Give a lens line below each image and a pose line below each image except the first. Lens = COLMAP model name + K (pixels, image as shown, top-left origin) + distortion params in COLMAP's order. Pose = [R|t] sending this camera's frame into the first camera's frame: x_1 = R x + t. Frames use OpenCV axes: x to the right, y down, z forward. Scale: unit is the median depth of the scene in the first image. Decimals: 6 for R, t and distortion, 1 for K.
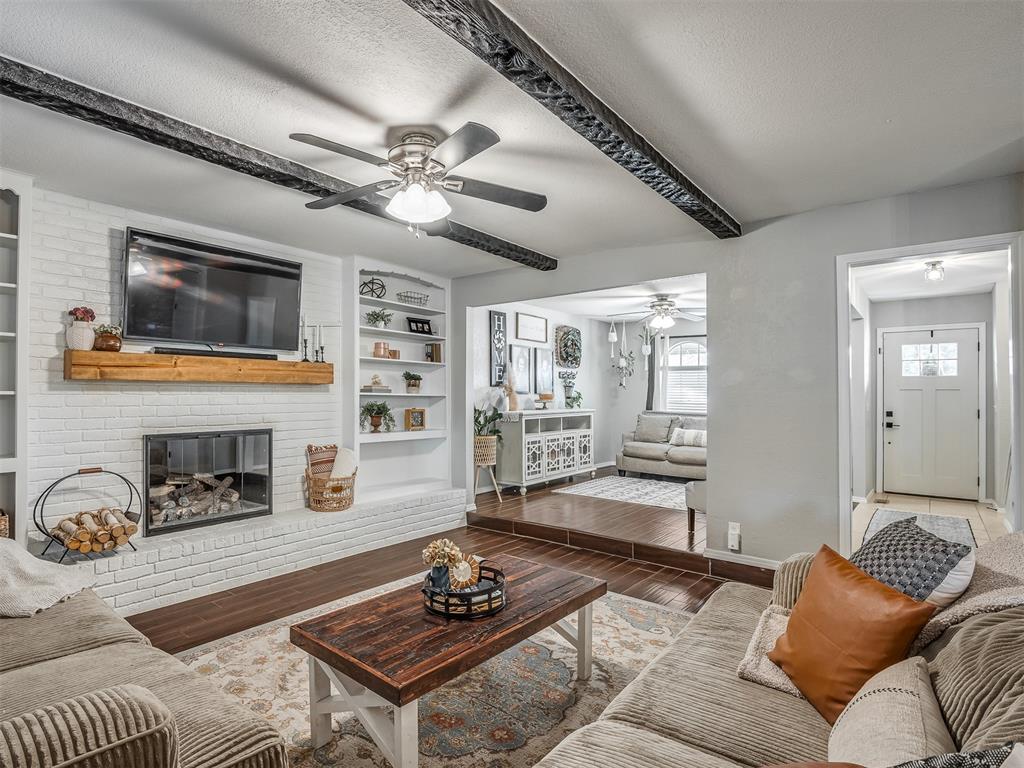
lens RADIAL K [[565.7, 0, 485.2], [0, 565.7, 390.3], [0, 0, 1]] dist [-0.002788, -0.000434]
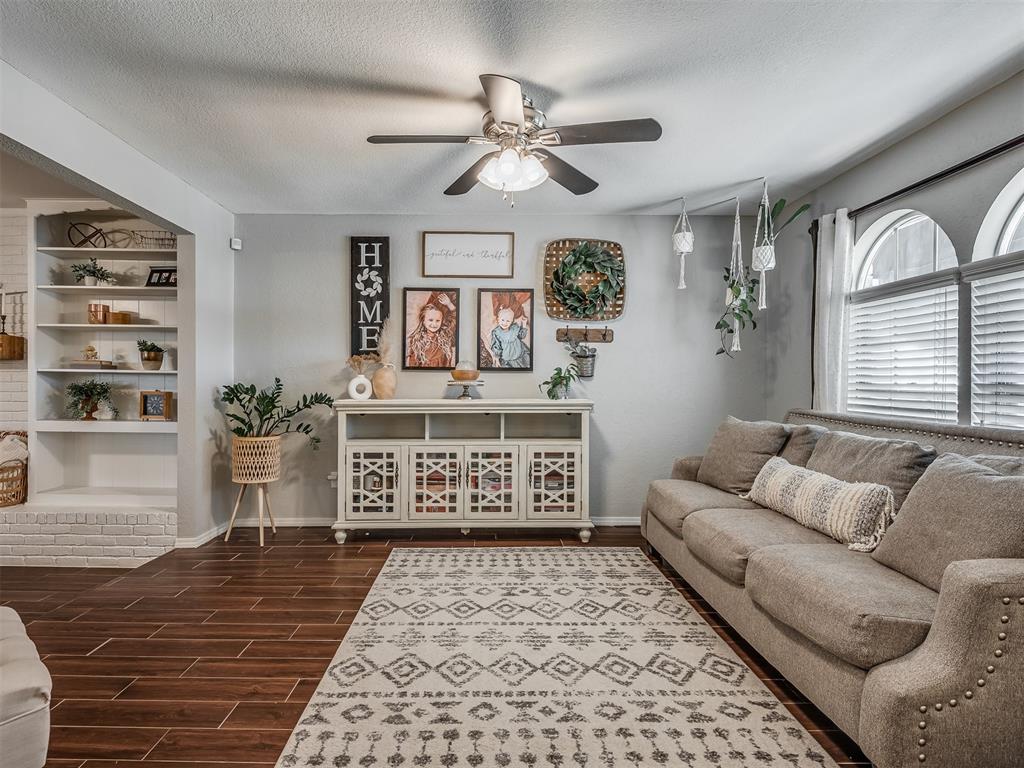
lens RADIAL K [[557.8, 0, 504.0], [0, 557.8, 389.9], [0, 0, 1]] dist [-0.001828, -0.001496]
pose [[0.628176, 0.006259, -0.778046, 0.521544], [0.005595, 0.999905, 0.012562, 0.017976], [0.778051, -0.012244, 0.628082, 0.653137]]
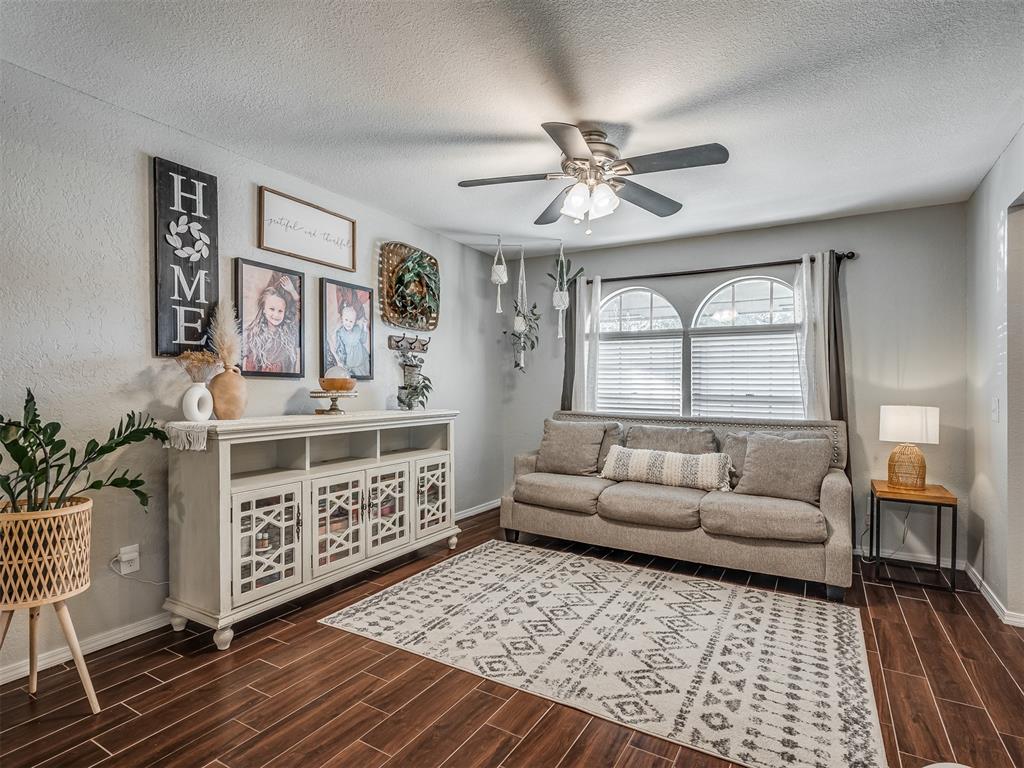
lens RADIAL K [[545.3, 0, 500.3], [0, 545.3, 389.8], [0, 0, 1]] dist [0.017111, -0.006451]
pose [[0.989808, 0.001760, 0.142400, 0.164777], [-0.003369, 0.999933, 0.011062, 0.009714], [-0.142371, -0.011429, 0.989747, 0.525936]]
